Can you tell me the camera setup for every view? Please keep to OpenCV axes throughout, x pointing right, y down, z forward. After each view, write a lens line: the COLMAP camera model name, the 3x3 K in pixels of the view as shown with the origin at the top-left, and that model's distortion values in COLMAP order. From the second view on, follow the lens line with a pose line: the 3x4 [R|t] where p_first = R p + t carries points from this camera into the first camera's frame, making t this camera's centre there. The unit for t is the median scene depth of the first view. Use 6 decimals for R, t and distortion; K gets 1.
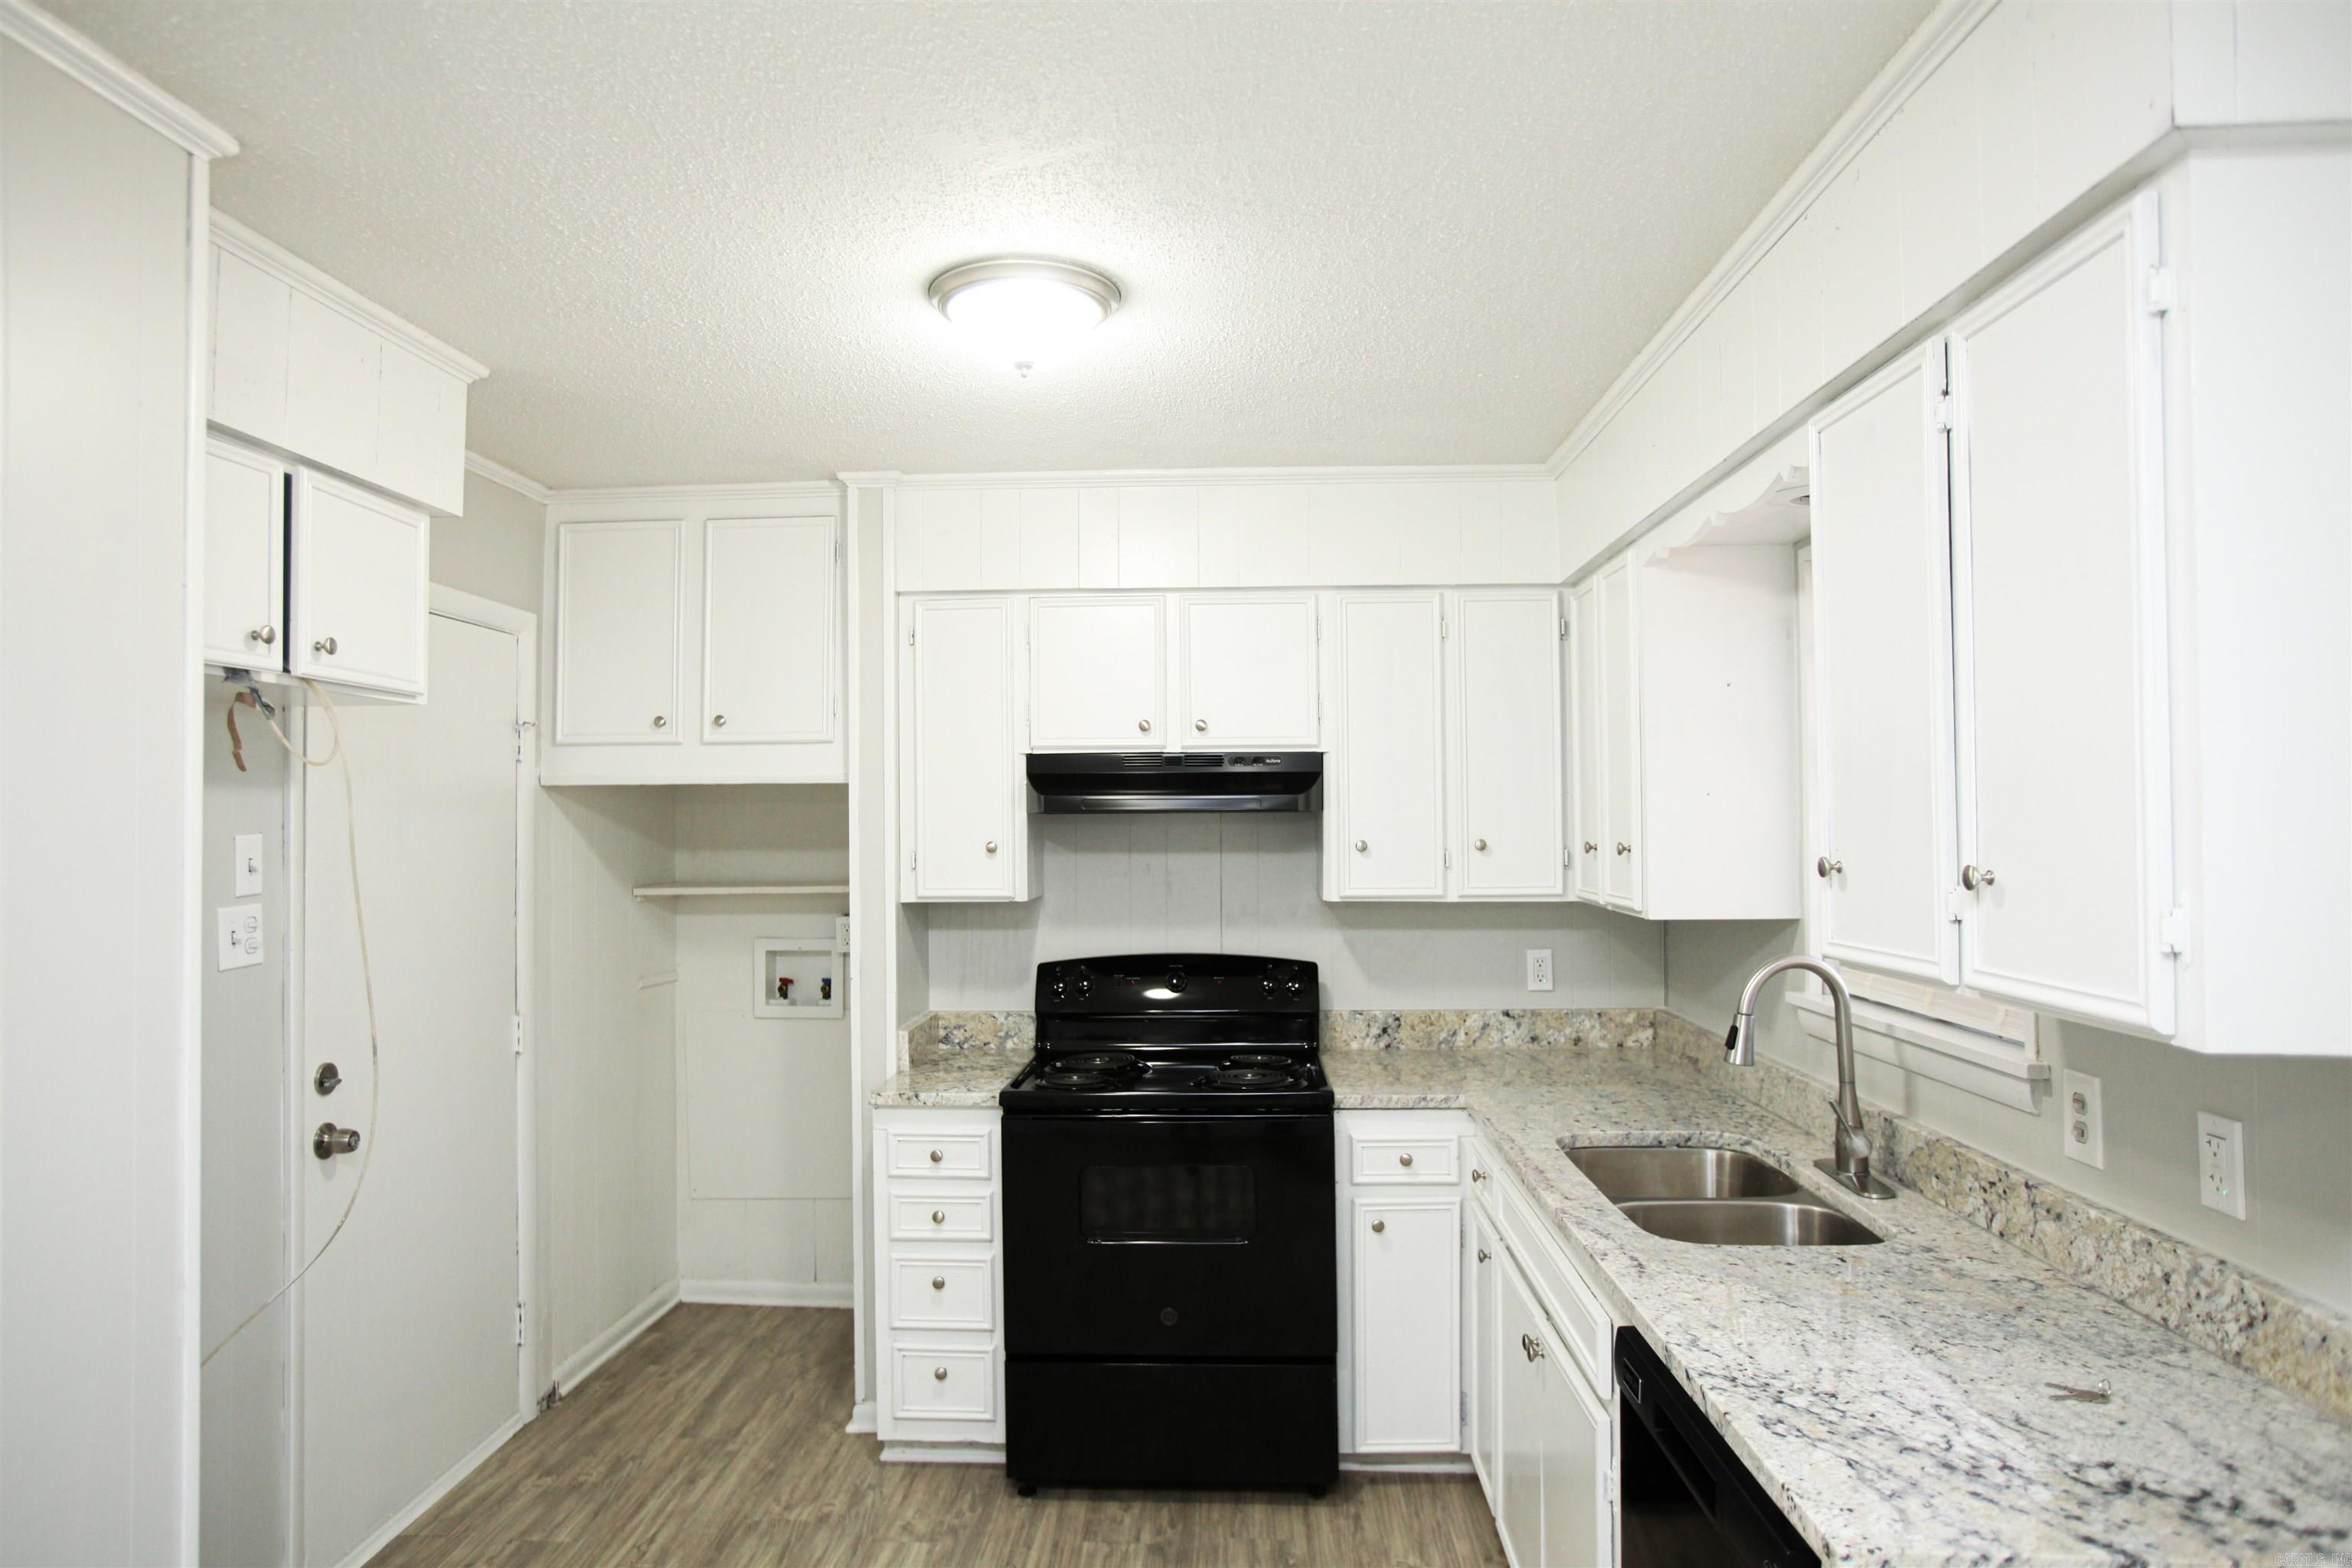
lens RADIAL K [[1401.1, 0, 1149.6], [0, 1401.1, 787.3], [0, 0, 1]] dist [-0.064464, 0.048053]
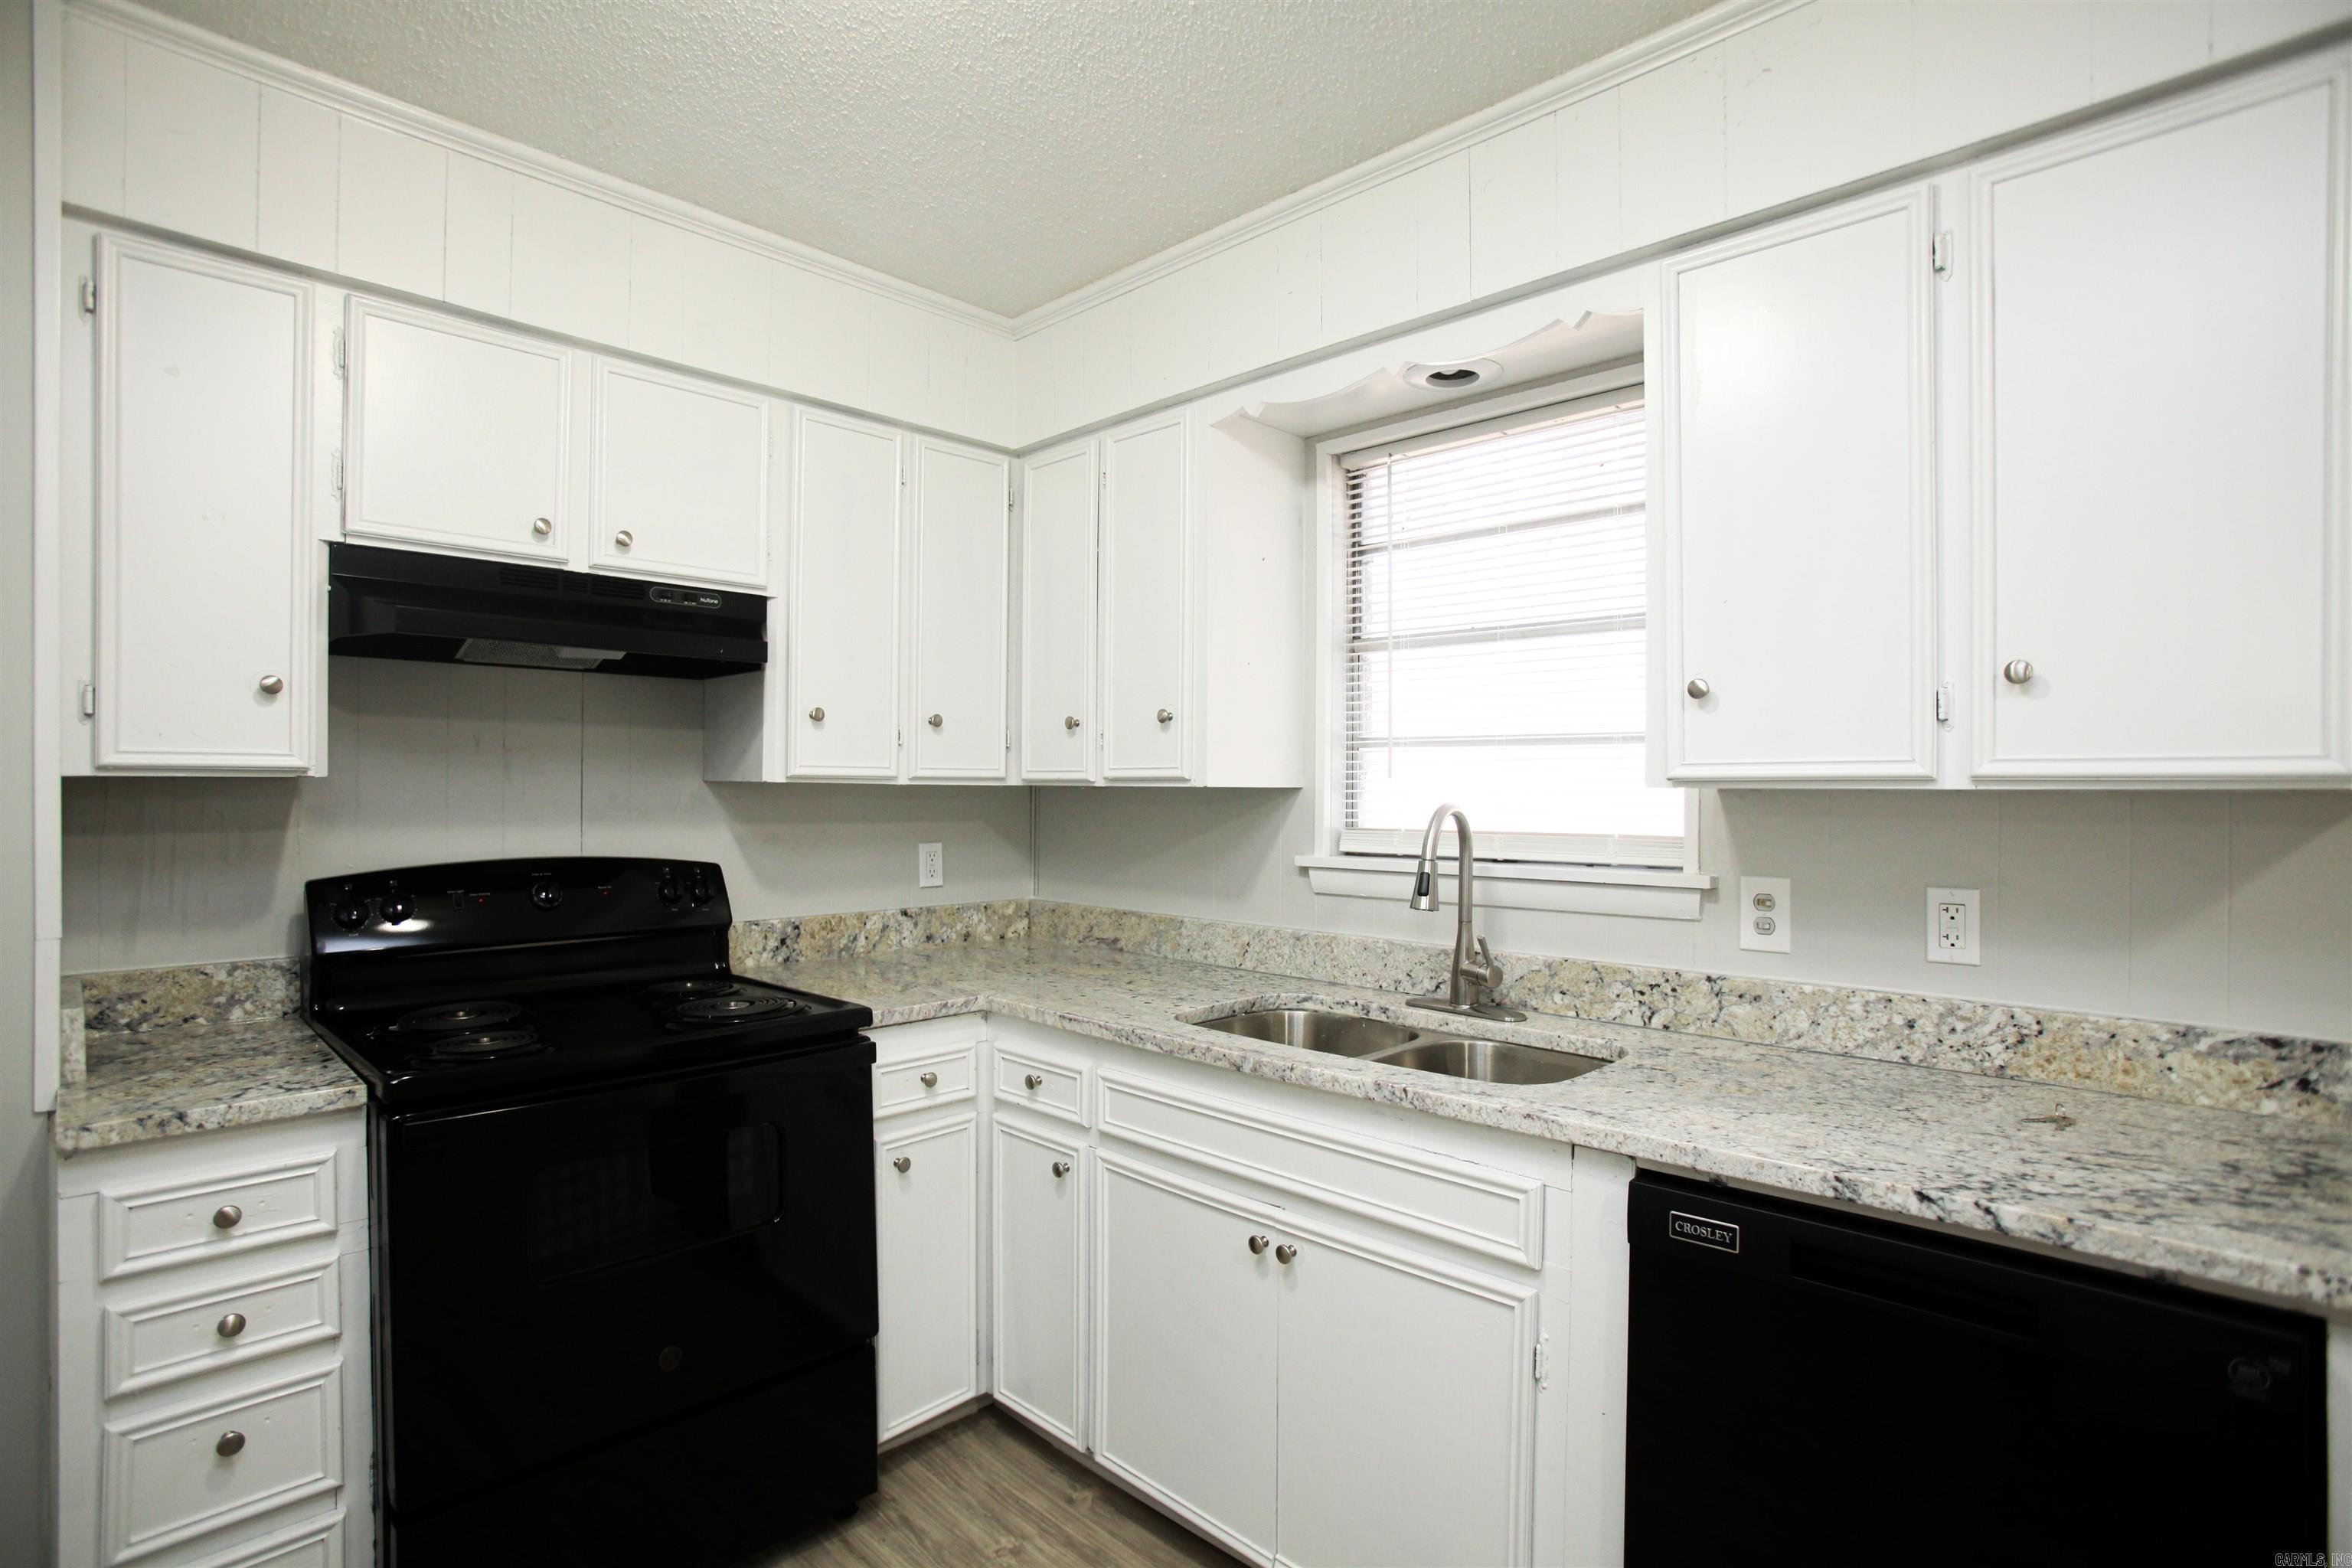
lens RADIAL K [[1155.6, 0, 1153.2], [0, 1155.6, 790.6], [0, 0, 1]] dist [-0.078863, 0.039297]
pose [[0.661347, 0.009828, 0.750016, -0.242068], [-0.027805, 0.999548, 0.011420, 0.079152], [-0.749565, -0.028406, 0.661321, 0.434739]]
